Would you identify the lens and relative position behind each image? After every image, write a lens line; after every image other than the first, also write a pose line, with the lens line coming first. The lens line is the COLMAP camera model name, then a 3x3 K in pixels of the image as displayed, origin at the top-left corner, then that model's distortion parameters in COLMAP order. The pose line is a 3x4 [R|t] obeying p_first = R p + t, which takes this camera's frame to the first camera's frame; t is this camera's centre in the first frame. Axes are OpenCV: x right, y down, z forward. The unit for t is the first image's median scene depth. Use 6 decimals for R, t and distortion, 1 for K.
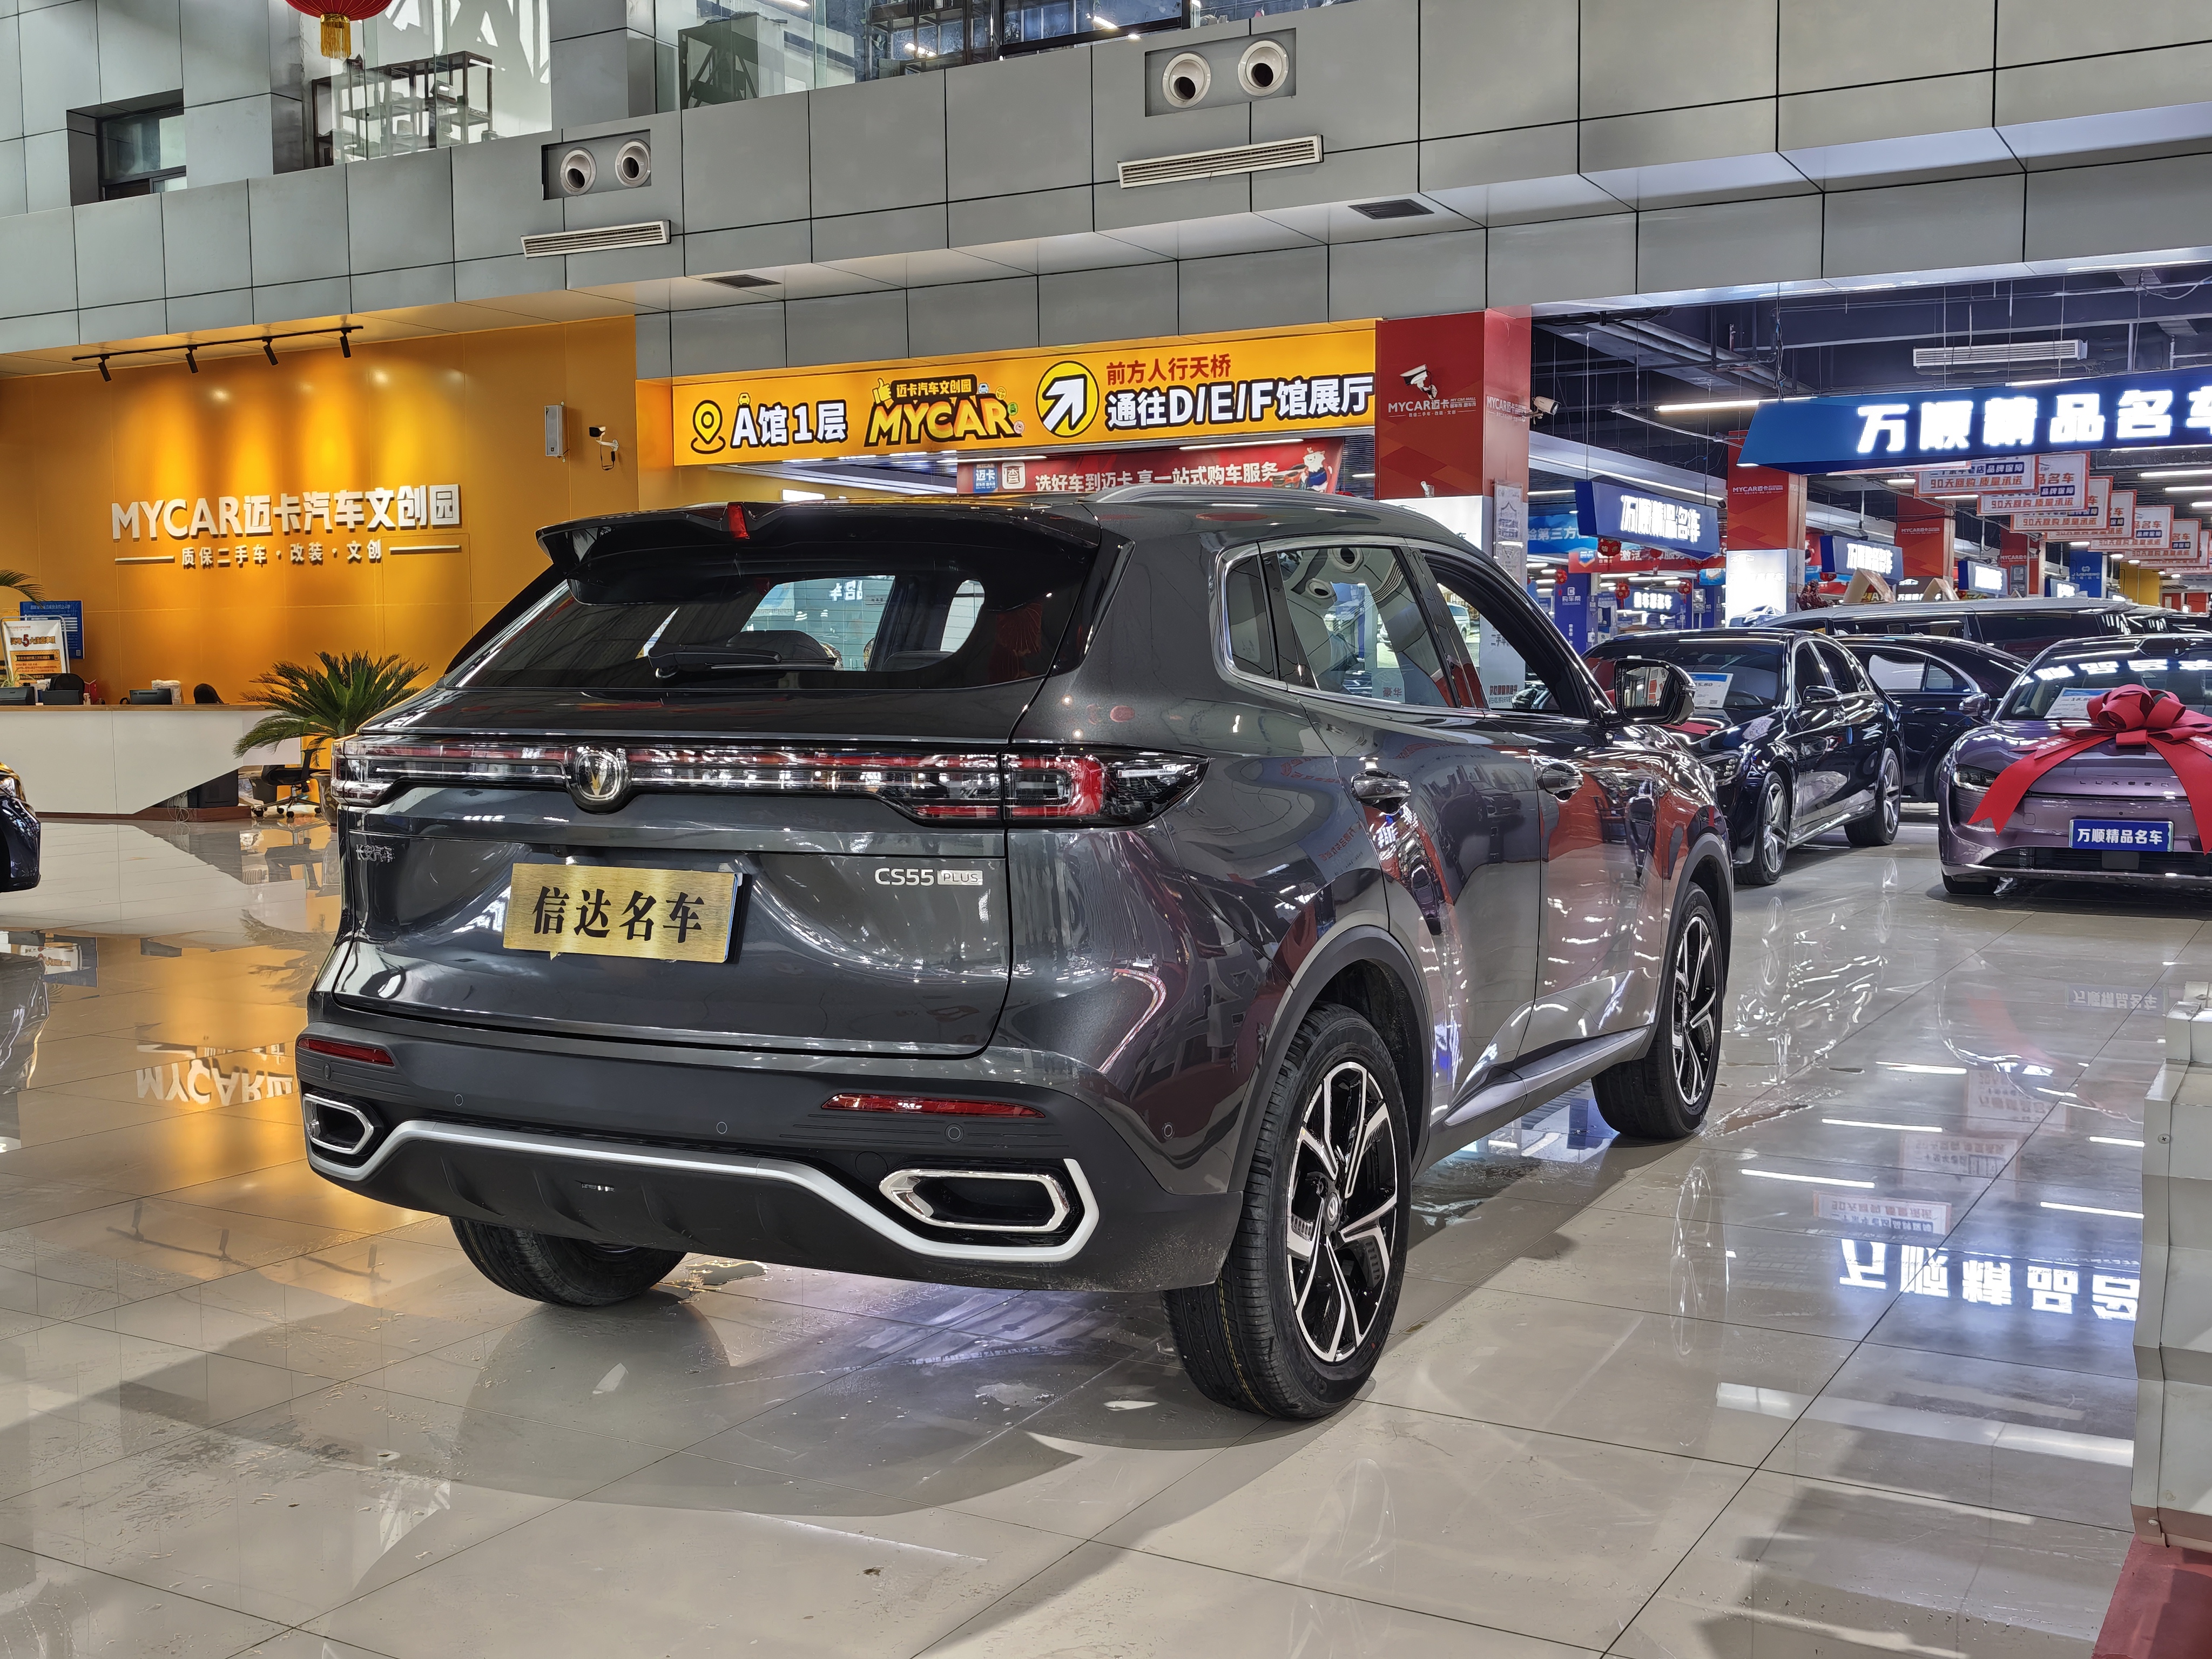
lens RADIAL K [[2224.6, 0, 1096.3], [0, 2224.6, 829.4], [0, 0, 1]] dist [0.013270, 0.000000]
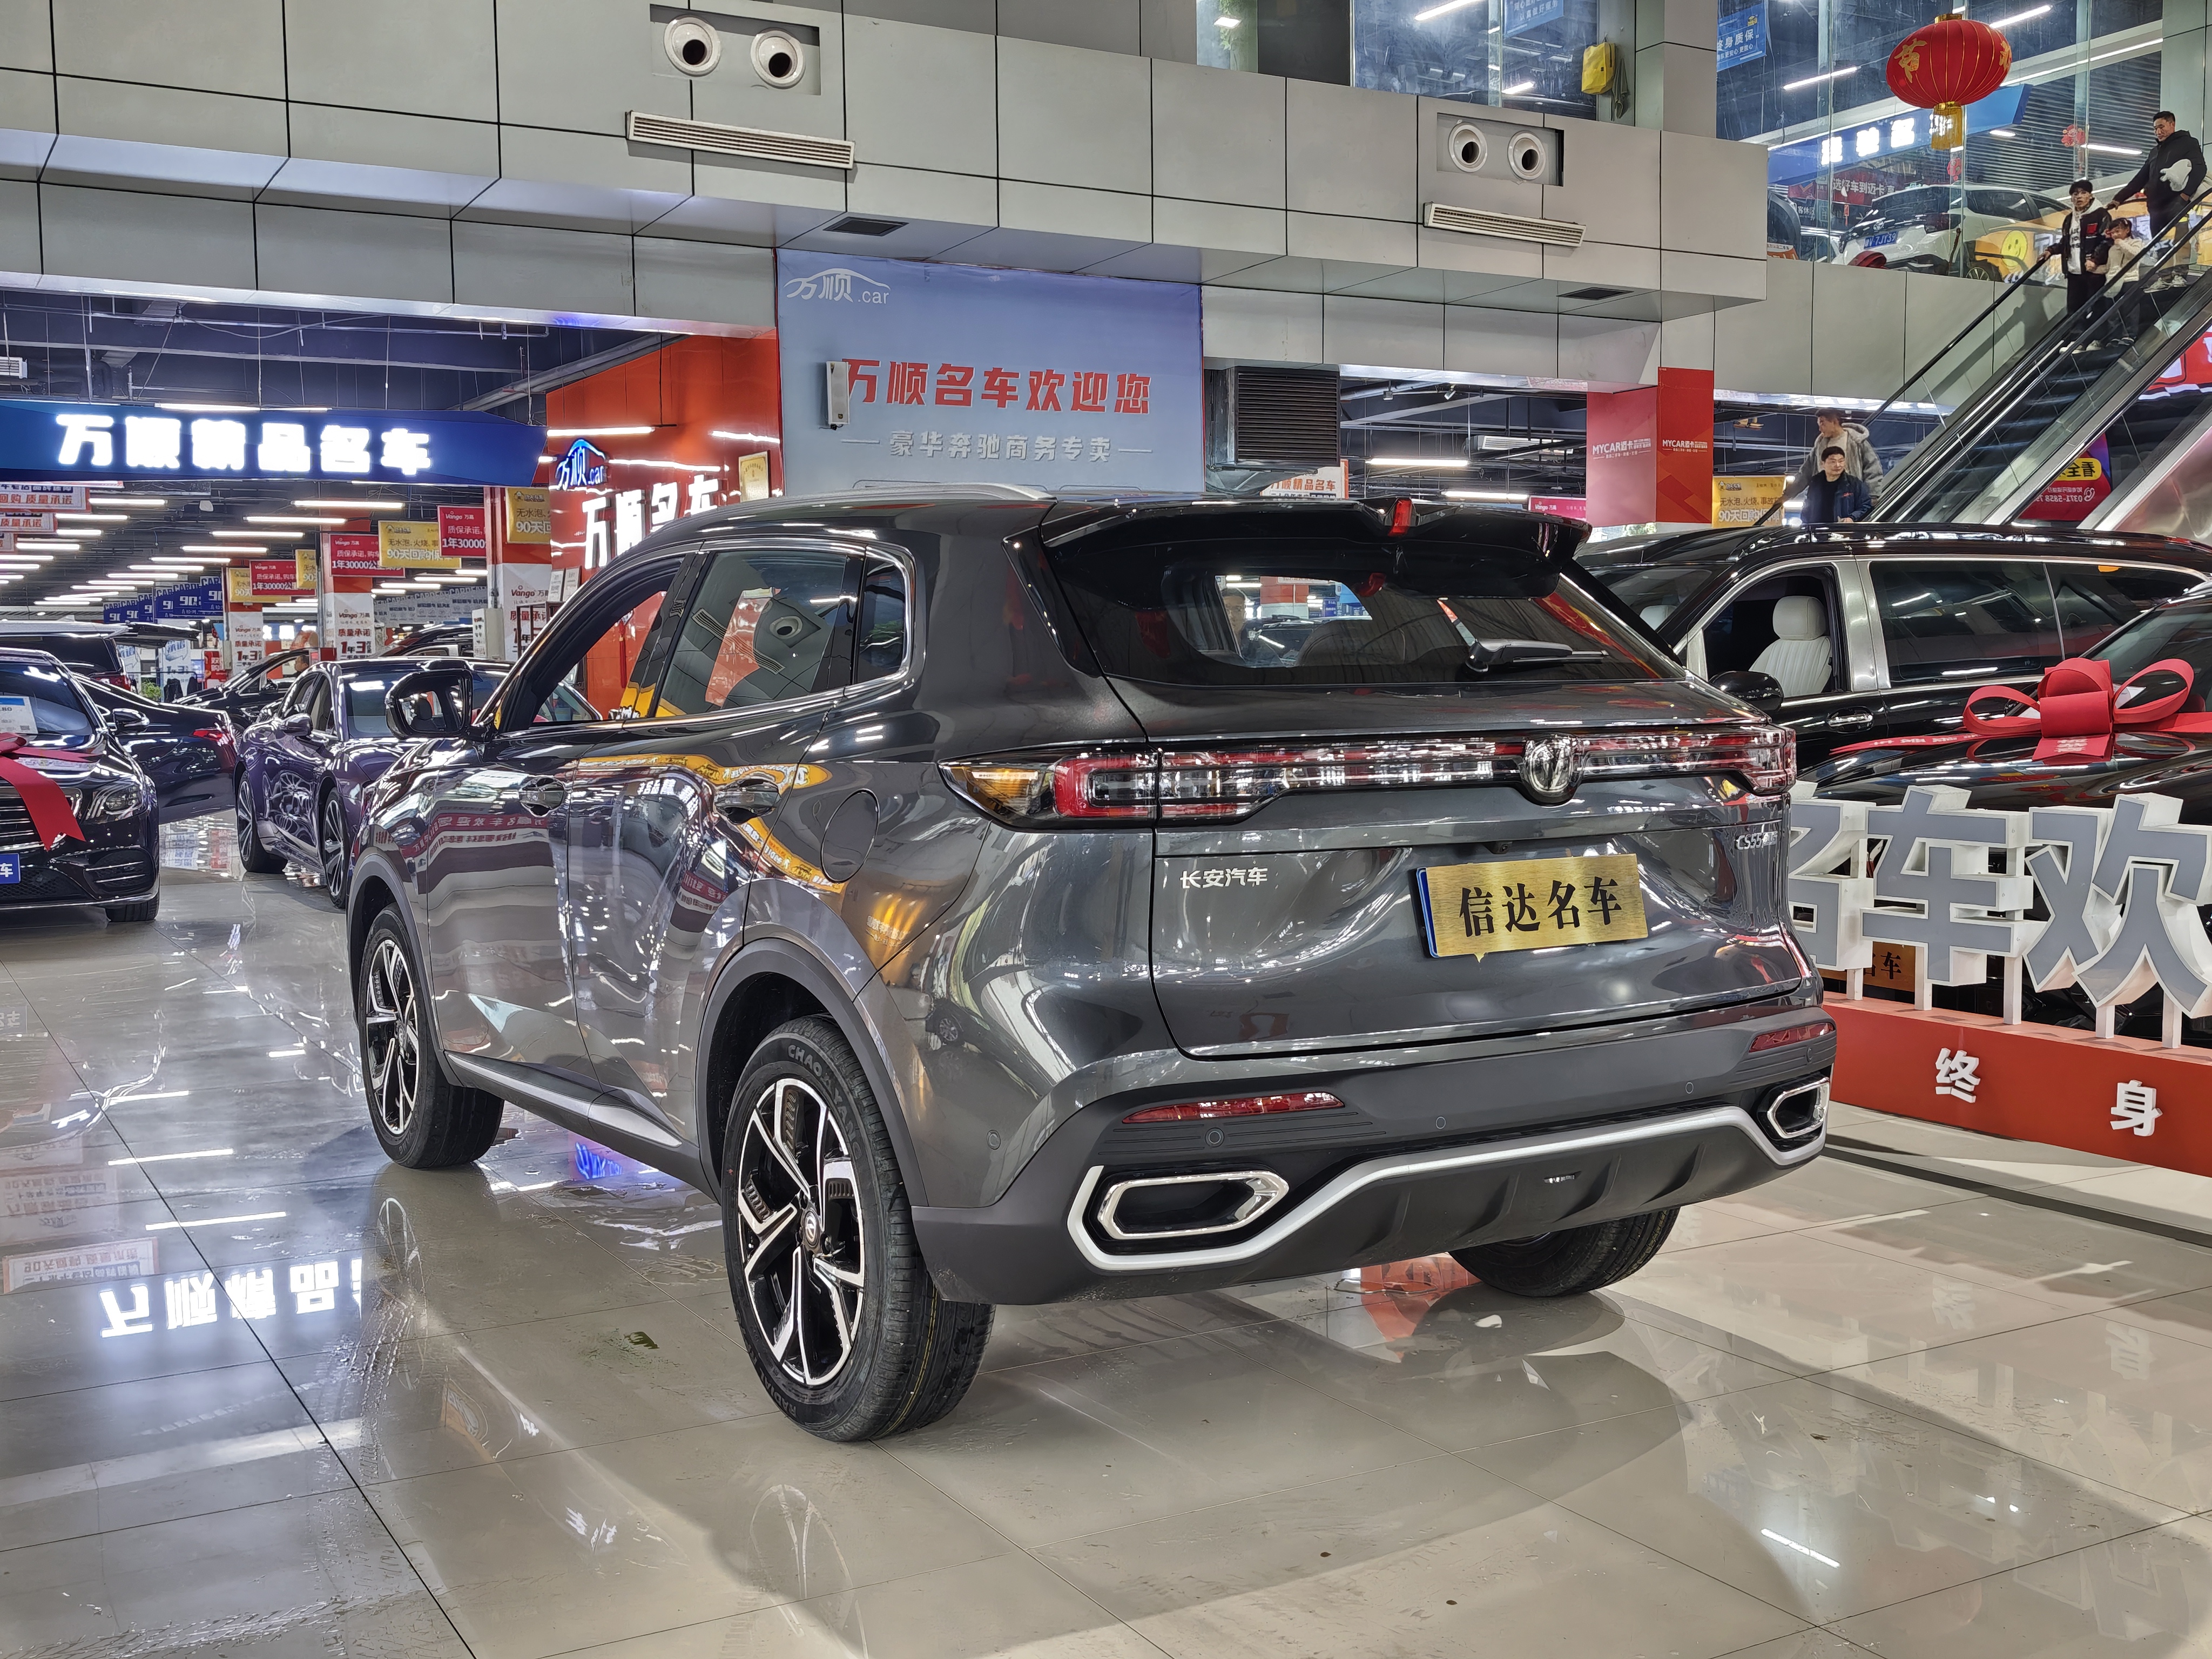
lens RADIAL K [[2224.6, 0, 1106.6], [0, 2224.6, 834.1], [0, 0, 1]] dist [0.013270, 0.000000]
pose [[0.522105, -0.057019, 0.850973, -0.250375], [0.065737, 0.997485, 0.026503, -0.007221], [-0.850344, 0.042103, 0.524541, 0.136610]]
